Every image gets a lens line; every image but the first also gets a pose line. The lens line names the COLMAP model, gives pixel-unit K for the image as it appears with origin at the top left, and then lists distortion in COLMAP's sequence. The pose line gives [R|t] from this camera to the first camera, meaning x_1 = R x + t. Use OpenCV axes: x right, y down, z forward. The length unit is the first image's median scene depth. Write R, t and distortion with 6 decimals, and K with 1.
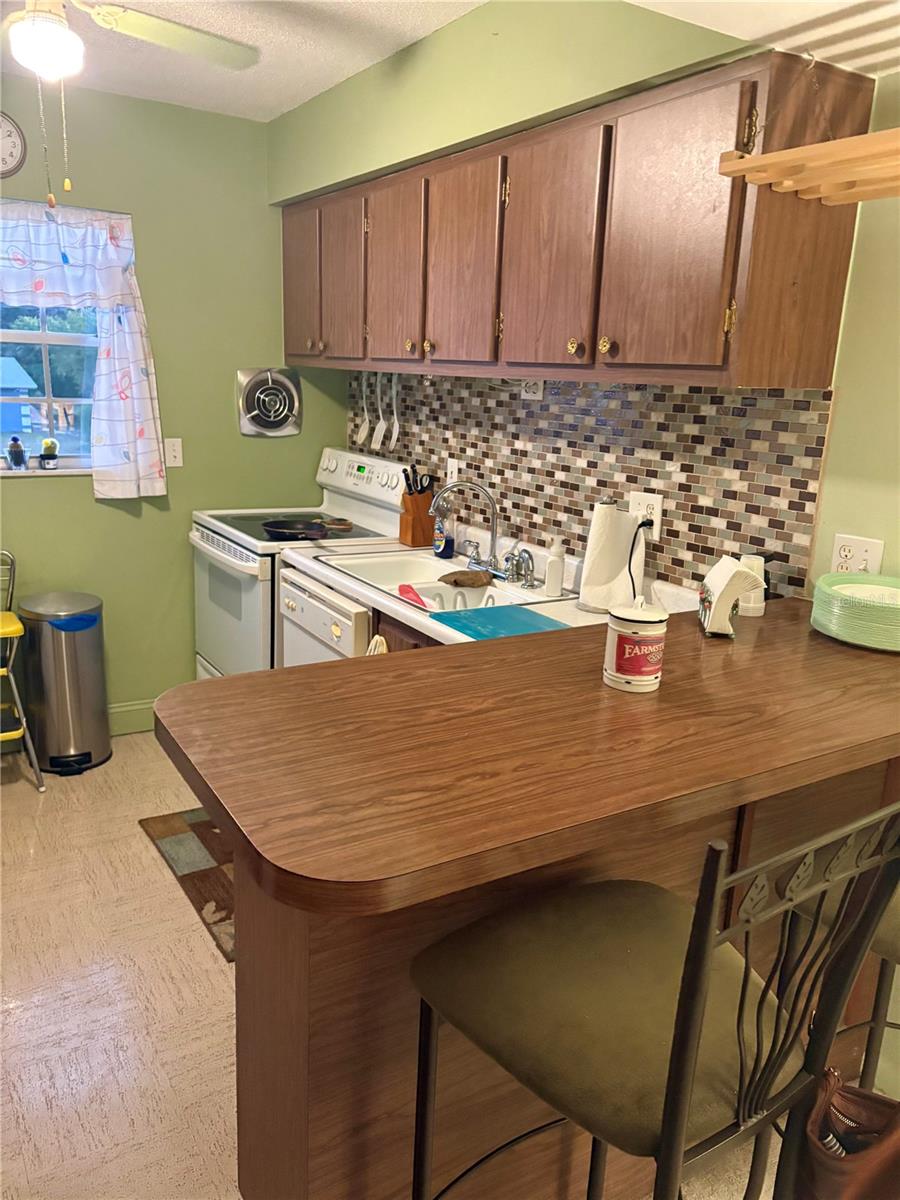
lens RADIAL K [[907.8, 0, 447.9], [0, 907.8, 607.5], [0, 0, 1]] dist [0.033425, -0.032205]
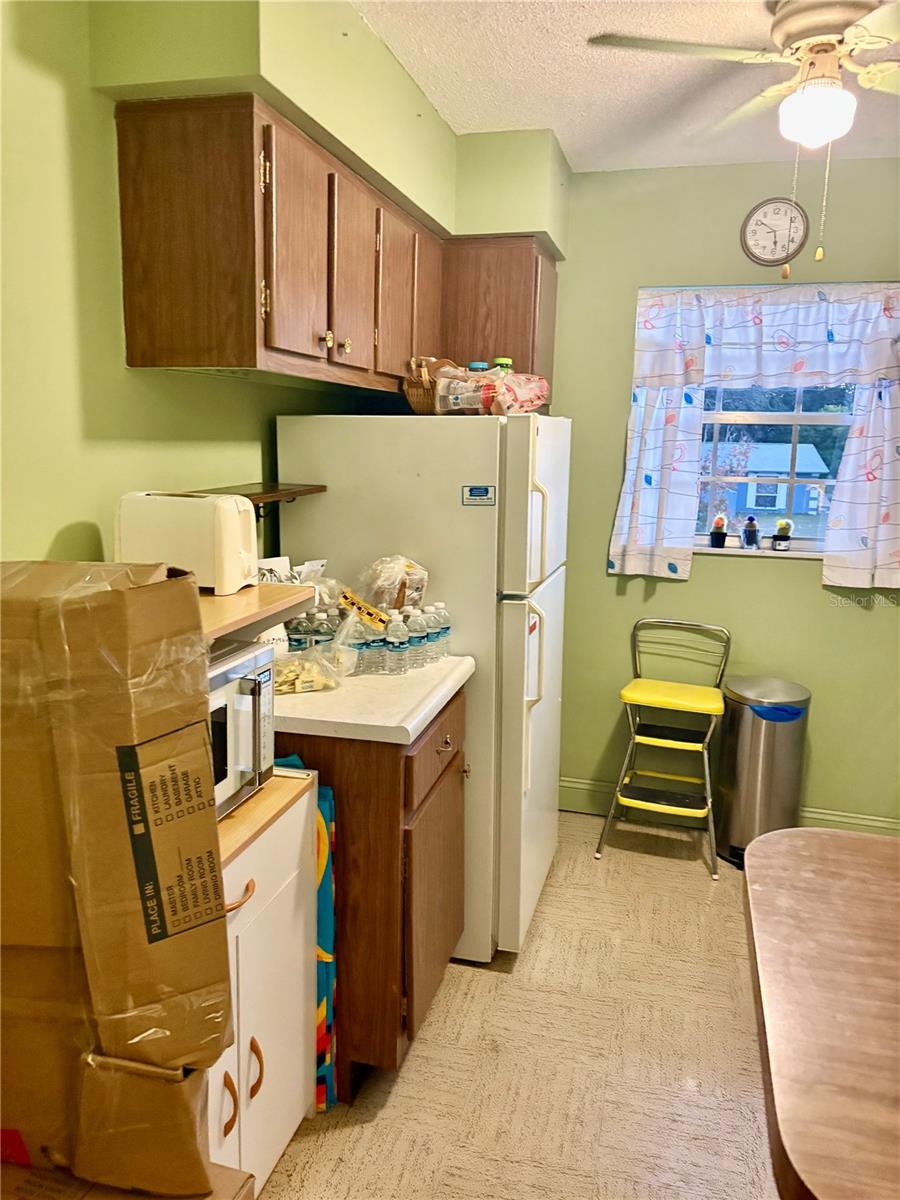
lens RADIAL K [[907.8, 0, 441.8], [0, 907.8, 592.7], [0, 0, 1]] dist [0.033425, -0.032205]
pose [[0.687301, 0.100809, -0.719343, 0.018804], [-0.175749, 0.983977, -0.030026, -0.016334], [0.704790, 0.147061, 0.694006, 0.087296]]
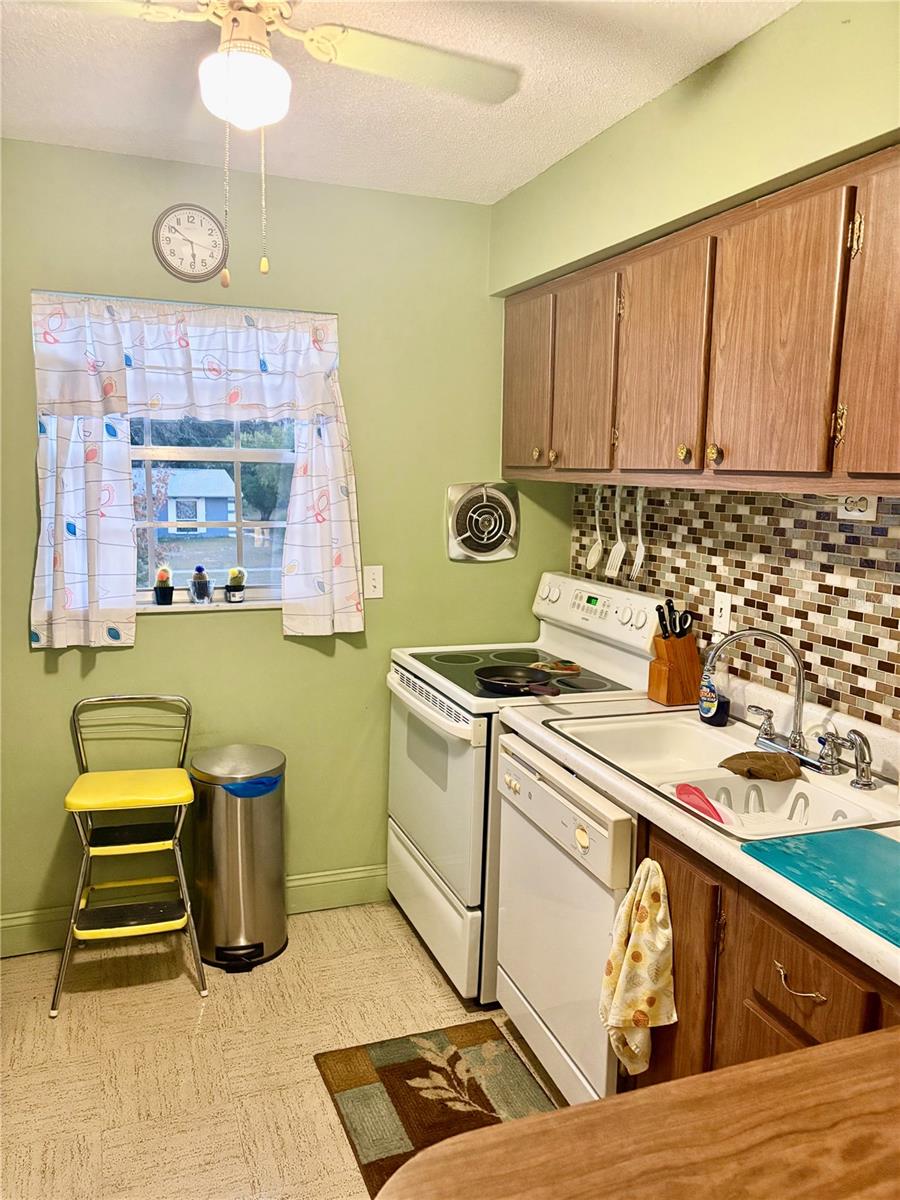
lens RADIAL K [[907.8, 0, 437.6], [0, 907.8, 607.7], [0, 0, 1]] dist [0.033425, -0.032205]
pose [[0.979042, 0.007592, -0.203515, -0.076983], [-0.029232, 0.994196, -0.103537, -0.067042], [0.201548, 0.107316, 0.973582, 0.211946]]
